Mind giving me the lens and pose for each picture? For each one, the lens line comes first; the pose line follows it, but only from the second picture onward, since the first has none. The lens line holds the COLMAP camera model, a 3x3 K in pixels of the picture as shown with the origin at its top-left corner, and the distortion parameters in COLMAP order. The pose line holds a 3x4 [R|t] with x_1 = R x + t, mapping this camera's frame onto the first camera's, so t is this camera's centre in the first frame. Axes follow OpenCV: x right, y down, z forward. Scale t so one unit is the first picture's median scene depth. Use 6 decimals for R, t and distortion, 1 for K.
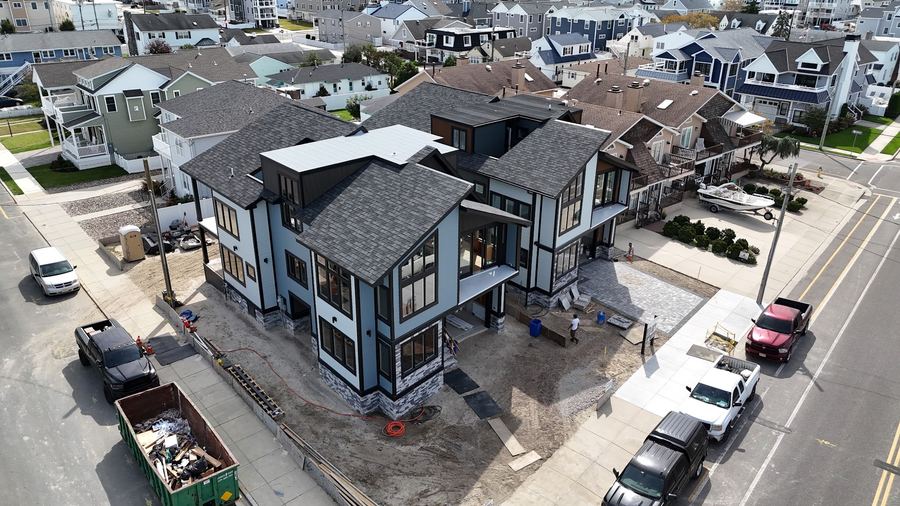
lens RADIAL K [[661.7, 0, 450.2], [0, 661.7, 255.6], [0, 0, 1]] dist [0.049087, -0.024661]
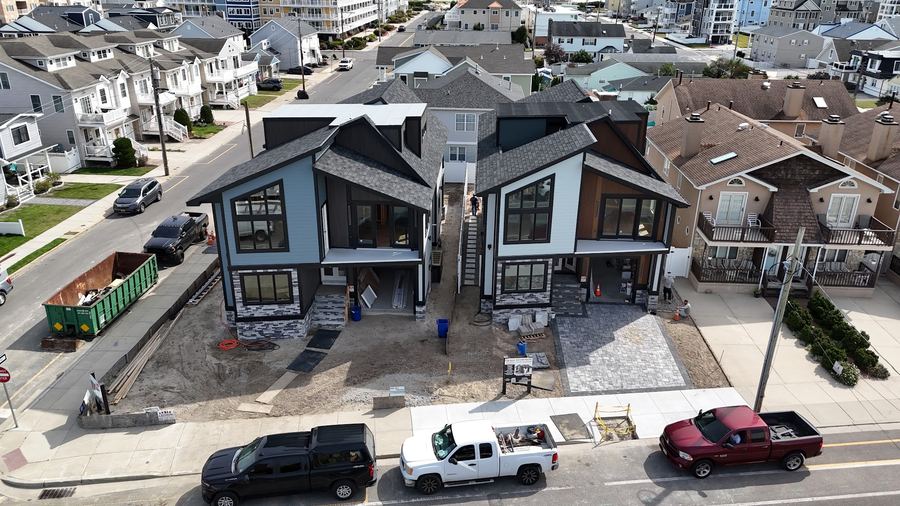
lens RADIAL K [[661.7, 0, 449.6], [0, 661.7, 251.3], [0, 0, 1]] dist [0.049087, -0.024661]
pose [[0.728626, 0.260321, -0.633512, 0.207092], [-0.281808, 0.956978, 0.069120, -0.018523], [0.624250, 0.128166, 0.770640, 0.080048]]
